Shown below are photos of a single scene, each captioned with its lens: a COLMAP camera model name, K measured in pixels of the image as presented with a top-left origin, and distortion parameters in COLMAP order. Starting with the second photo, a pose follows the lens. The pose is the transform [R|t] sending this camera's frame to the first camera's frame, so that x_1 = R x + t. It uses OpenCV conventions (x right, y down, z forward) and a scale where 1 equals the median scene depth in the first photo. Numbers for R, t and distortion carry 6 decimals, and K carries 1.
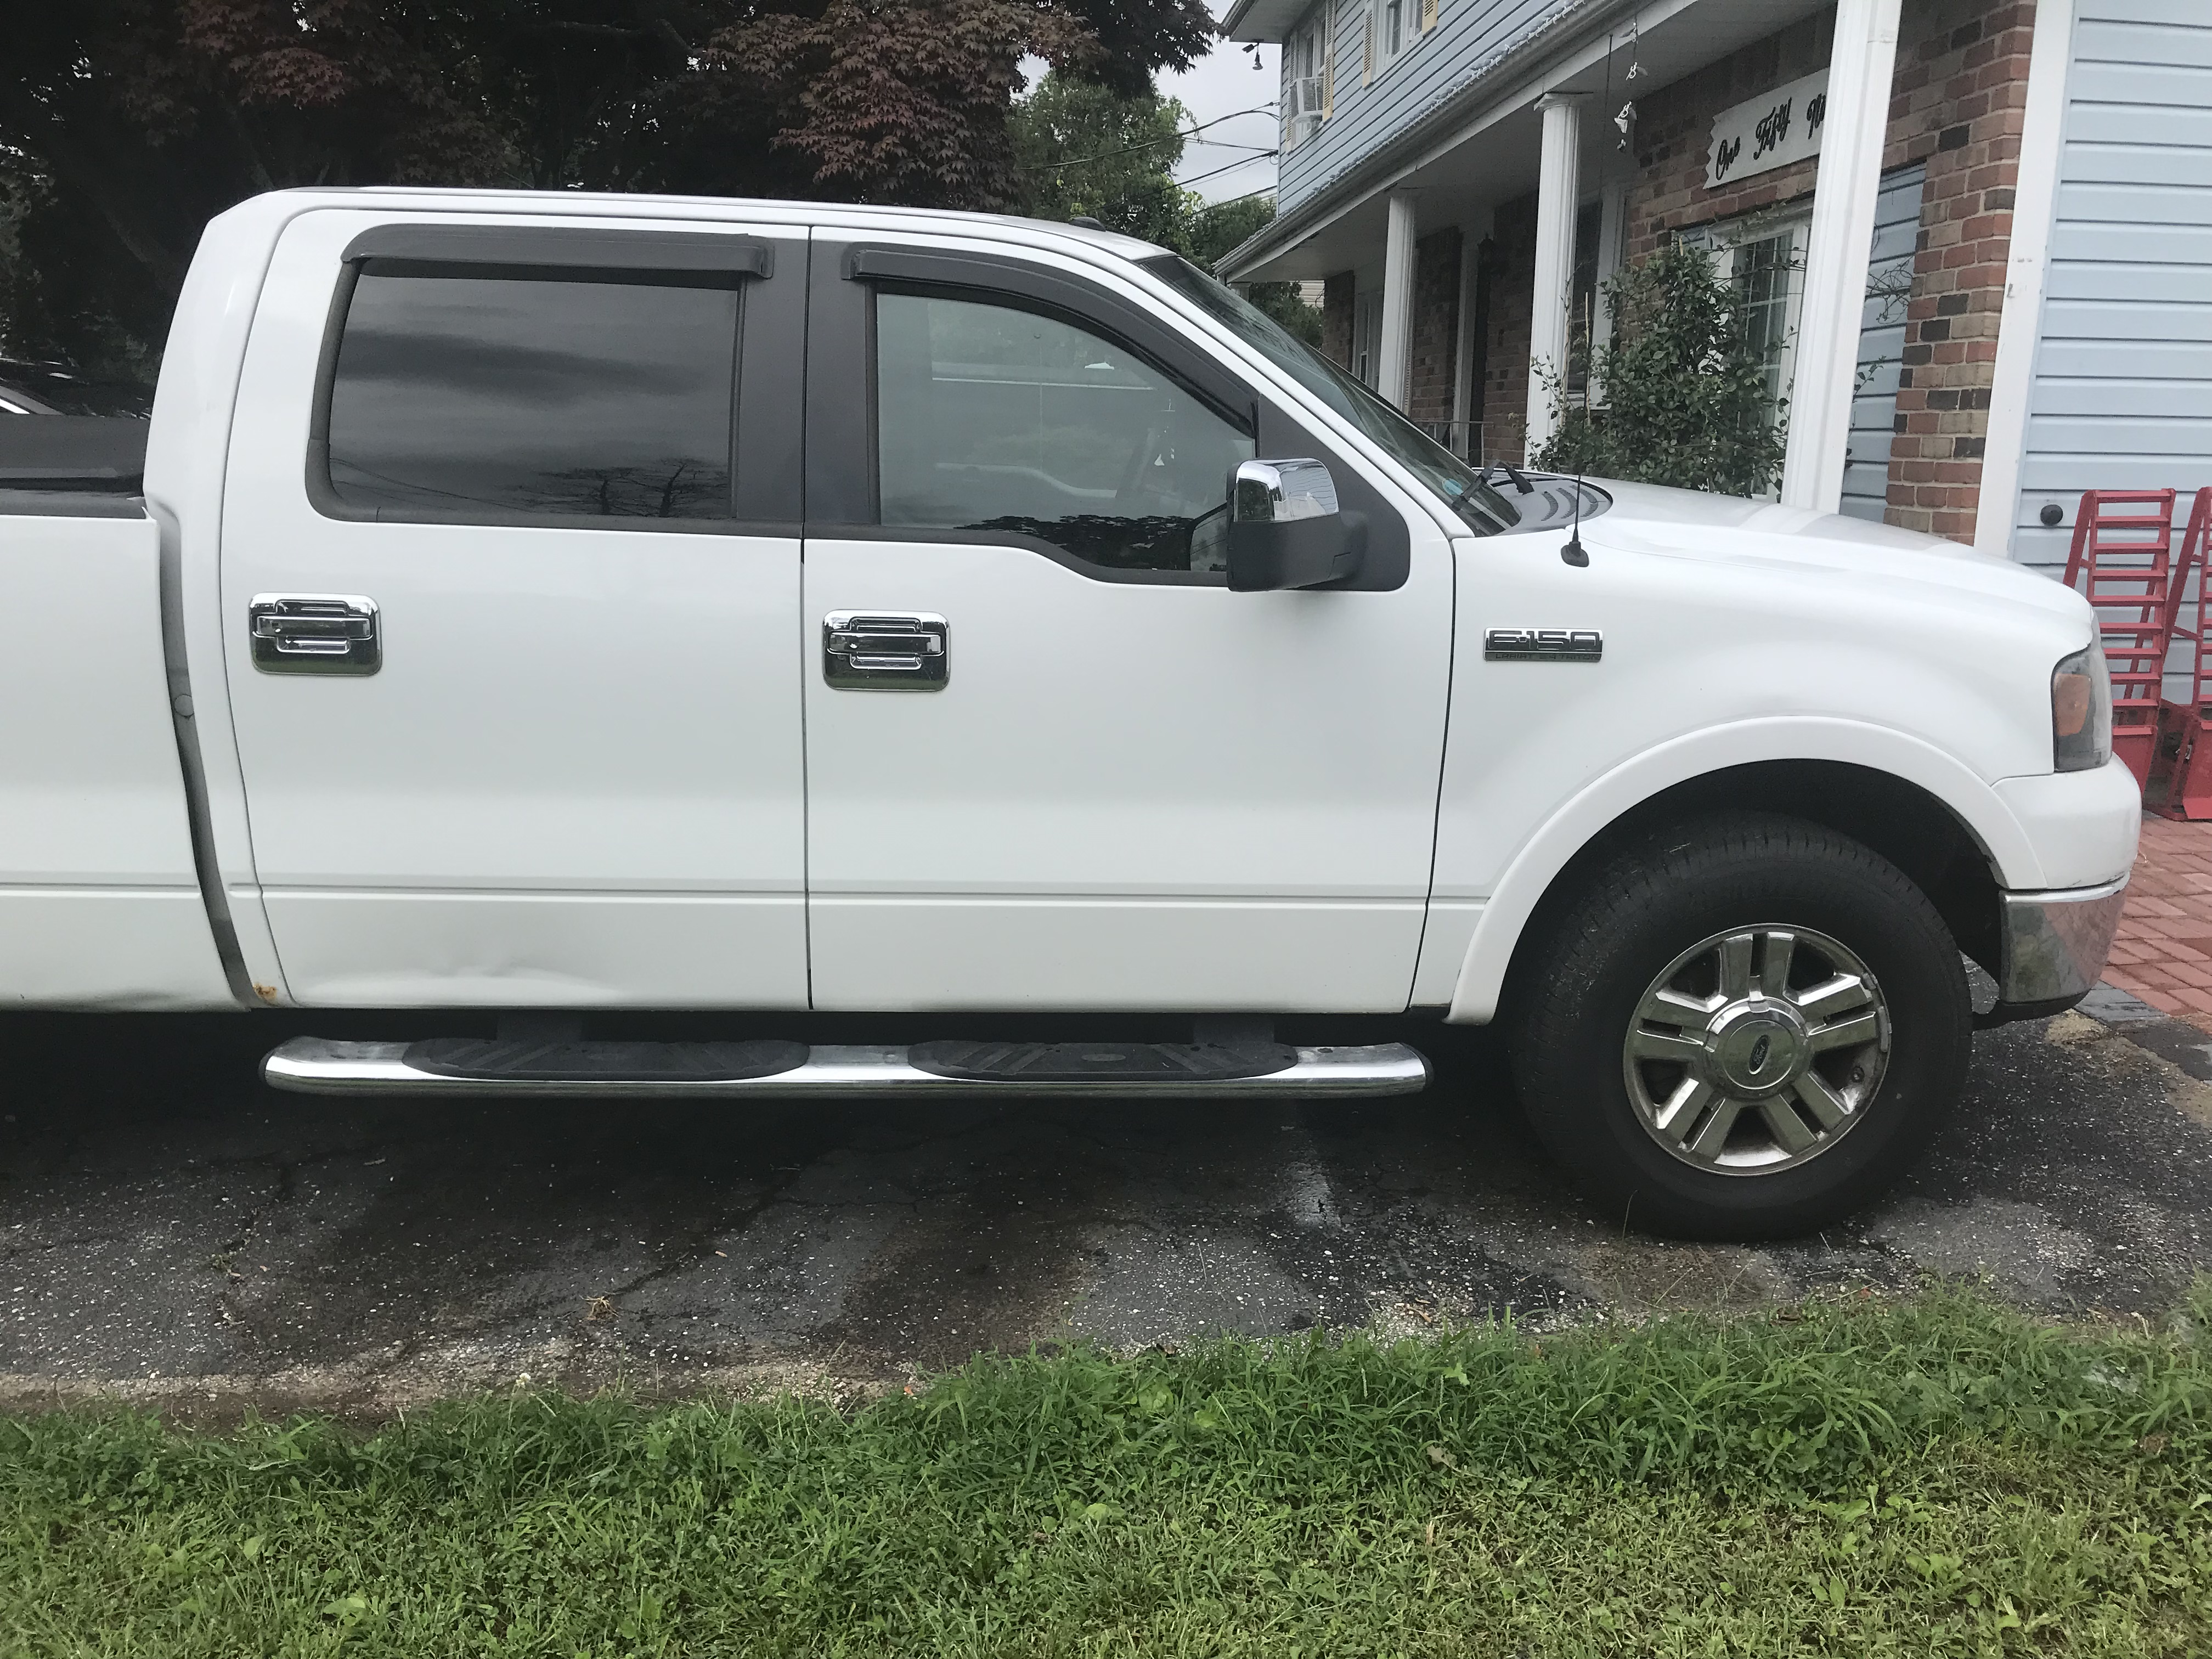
lens RADIAL K [[1819.6, 0, 1106.2], [0, 1819.6, 822.9], [0, 0, 1]] dist [0.030082, -0.030662]
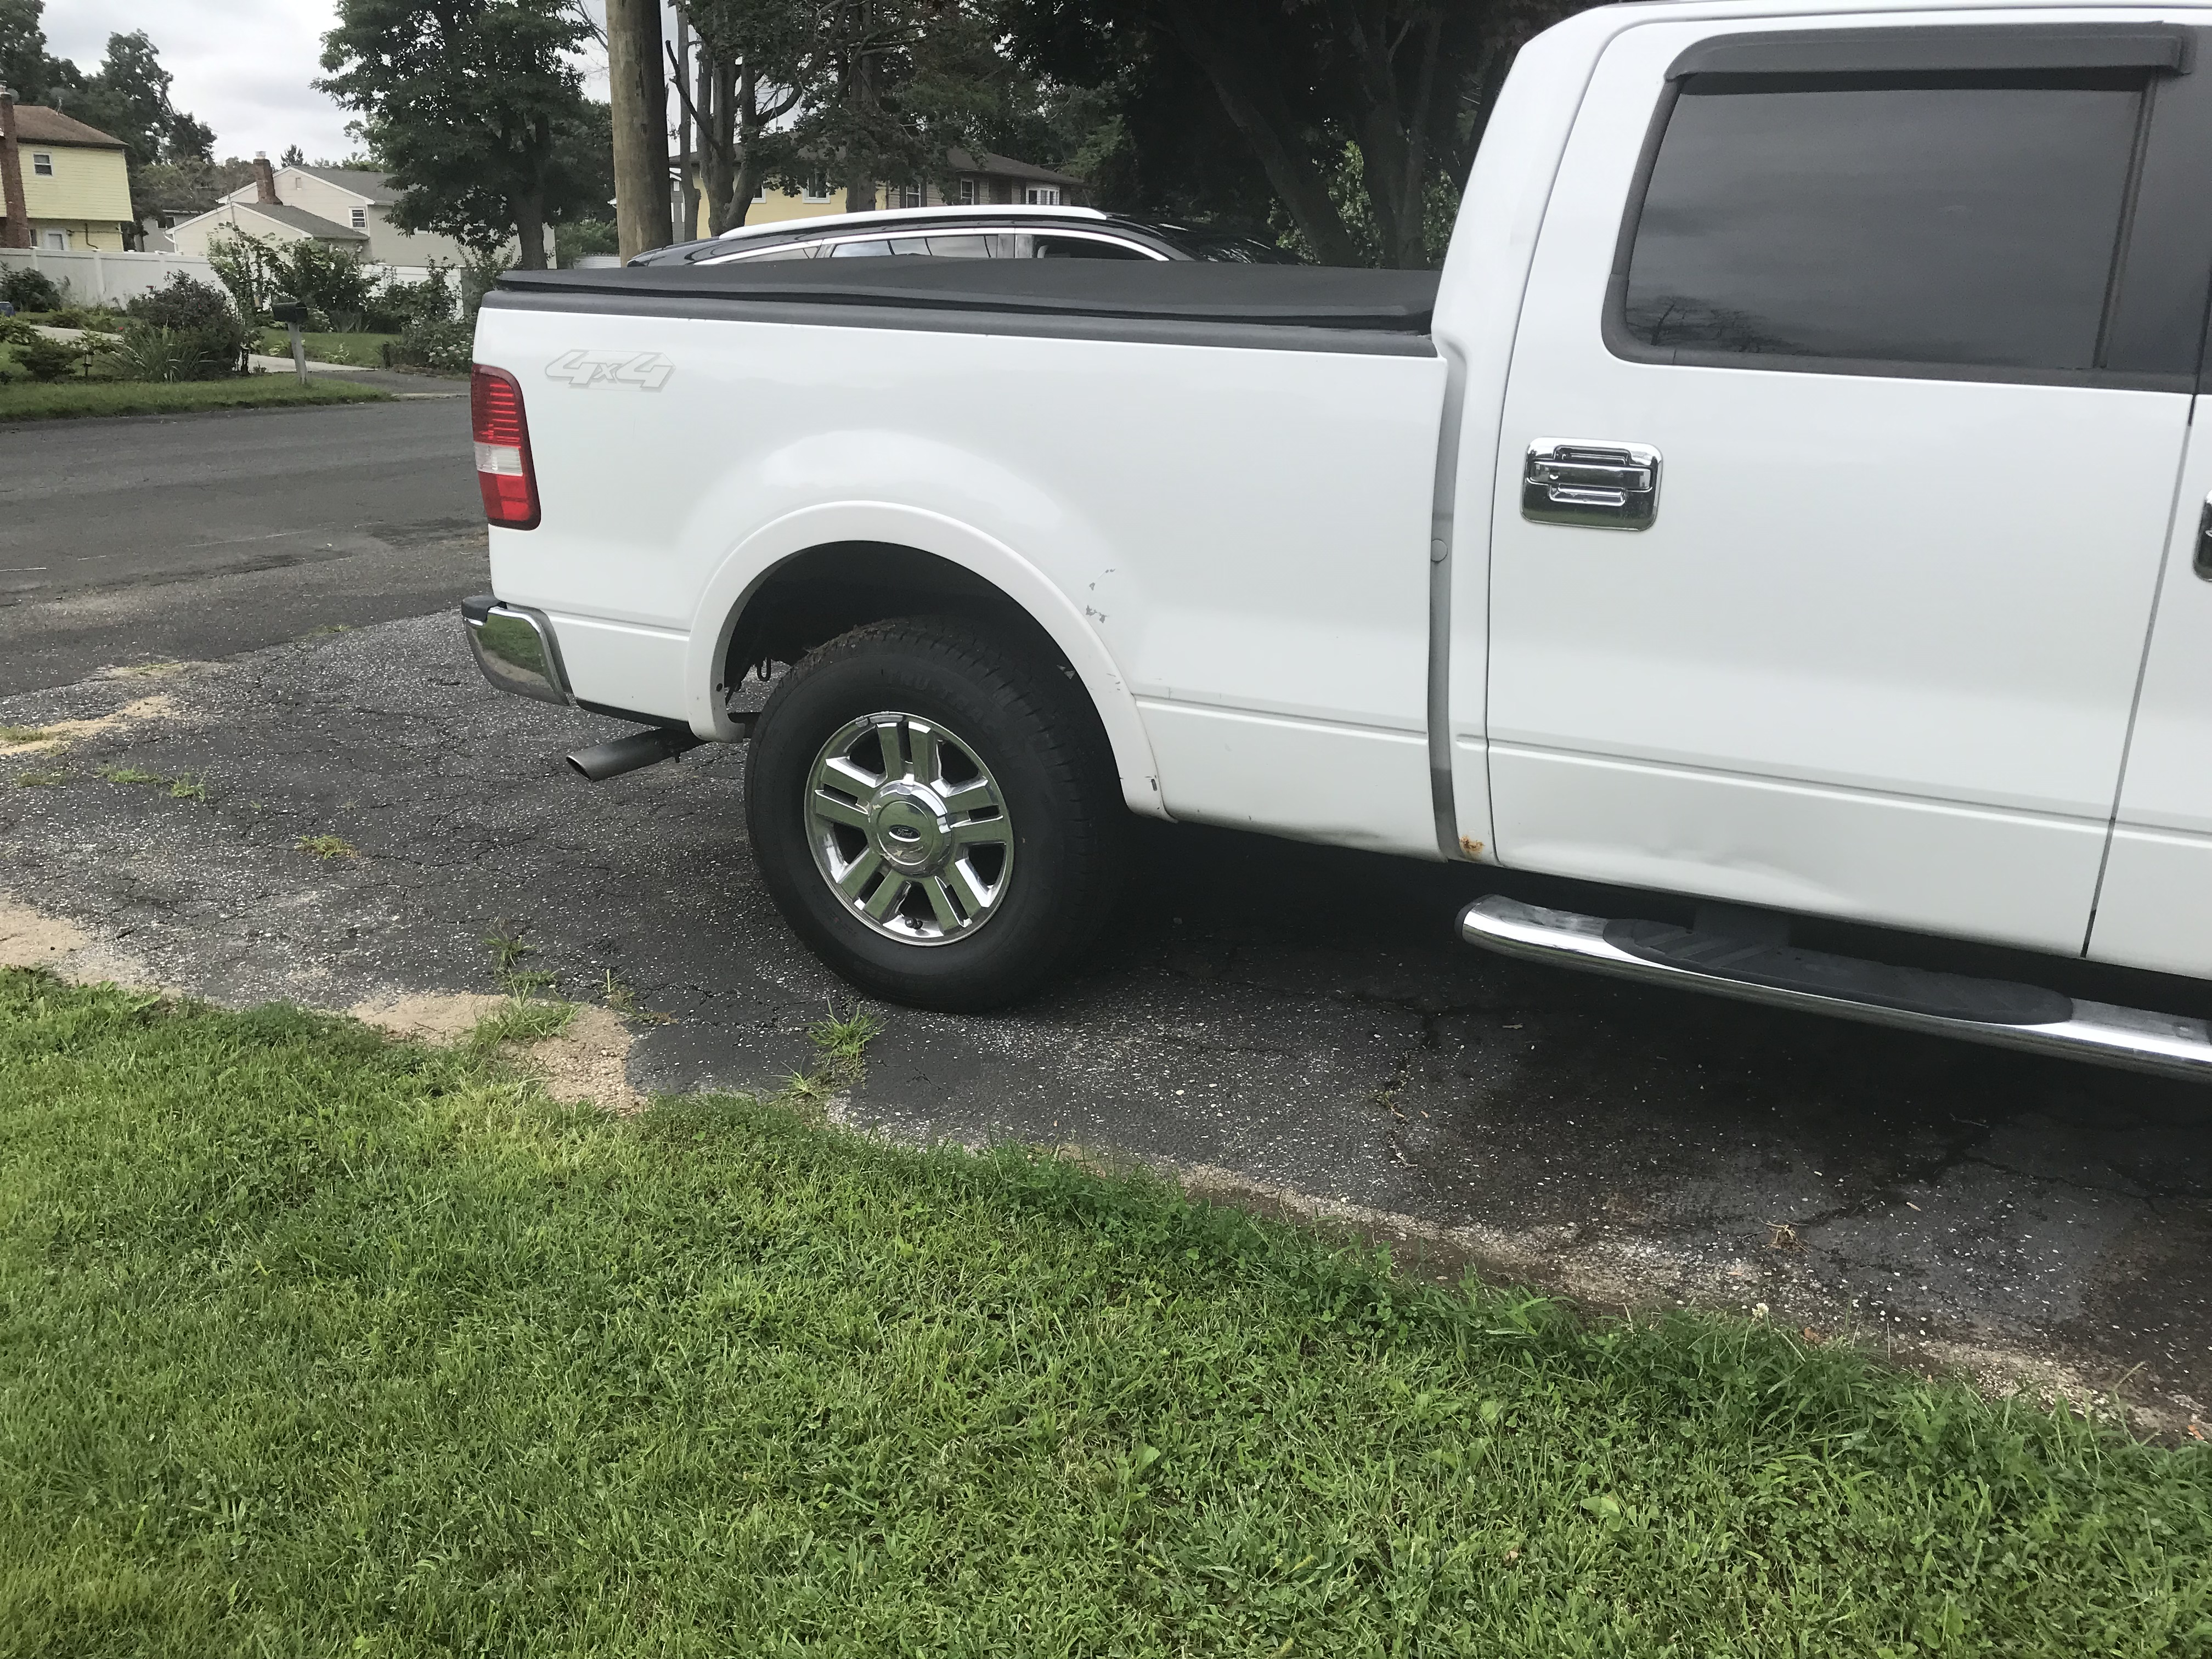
lens RADIAL K [[1819.6, 0, 1111.6], [0, 1819.6, 827.4], [0, 0, 1]] dist [0.030082, -0.030662]
pose [[0.880677, 0.137592, -0.453294, -0.188834], [-0.104733, 0.989763, 0.096951, 0.007452], [0.461994, -0.037908, 0.886073, 0.035262]]
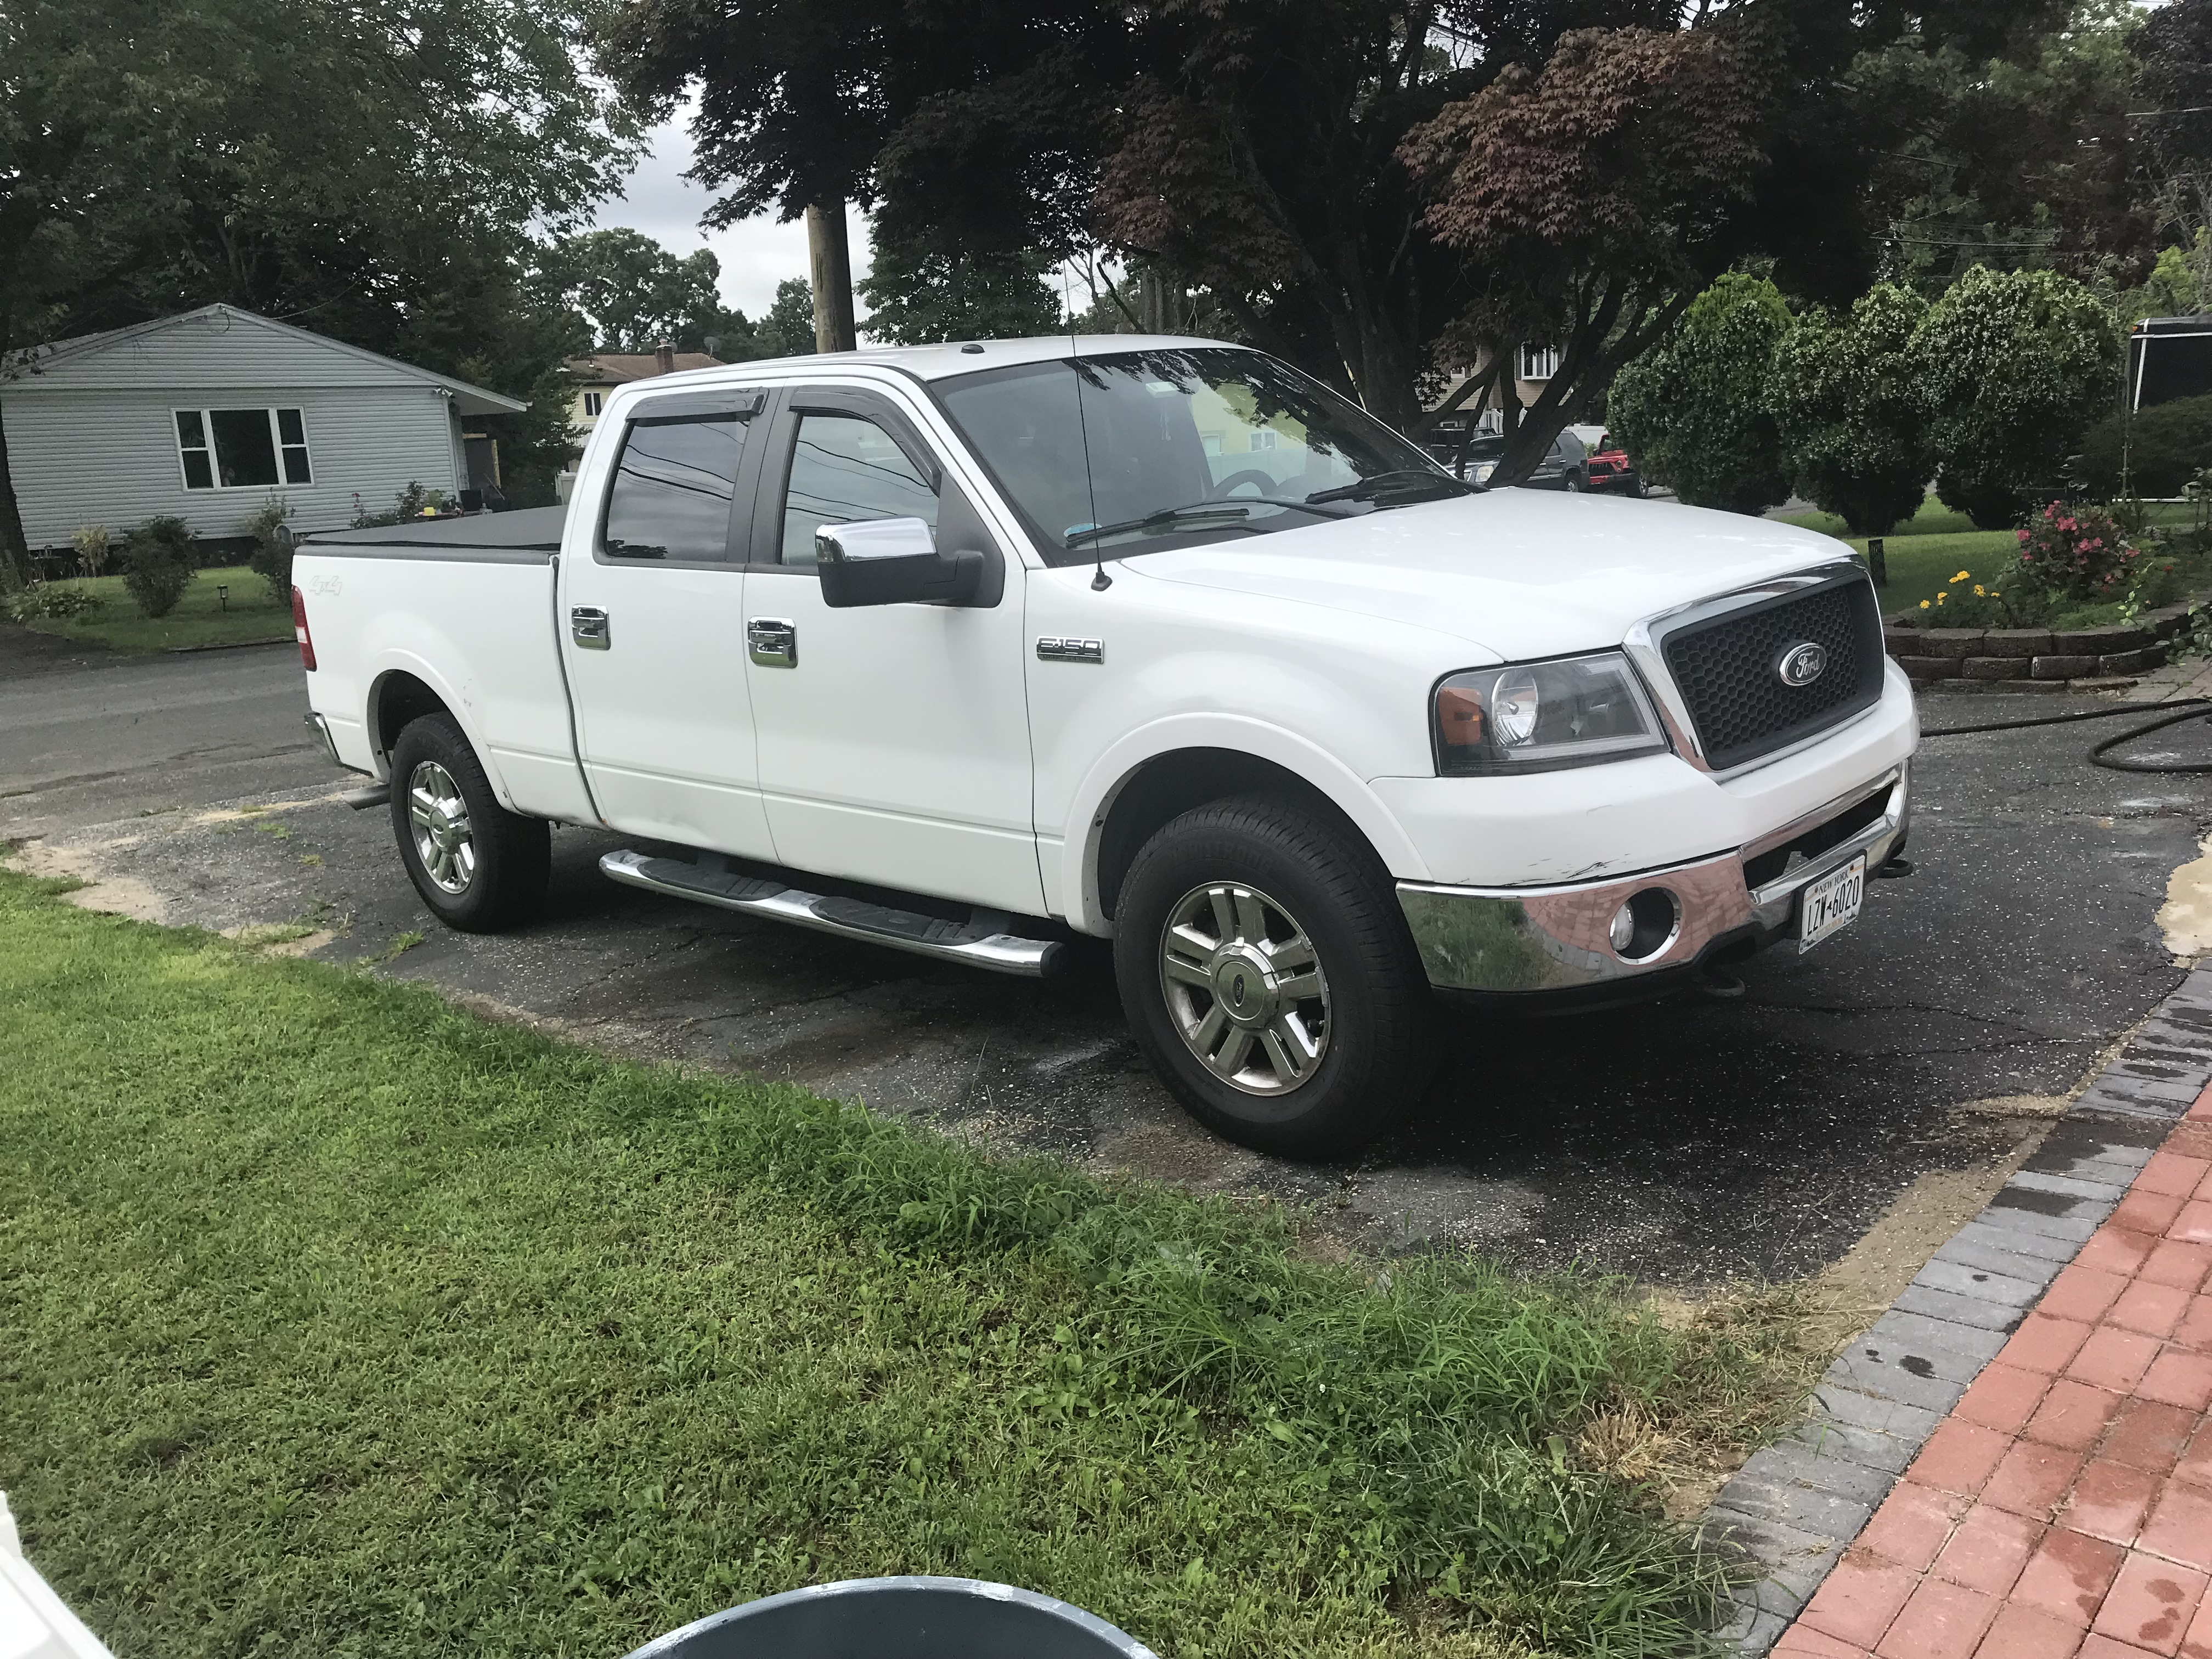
lens RADIAL K [[1819.6, 0, 1106.6], [0, 1819.6, 827.3], [0, 0, 1]] dist [0.030082, -0.030662]
pose [[0.684899, 0.095805, -0.722312, 1.222047], [-0.087968, 0.994939, 0.048554, -0.034881], [0.723308, 0.030286, 0.689861, 0.102983]]
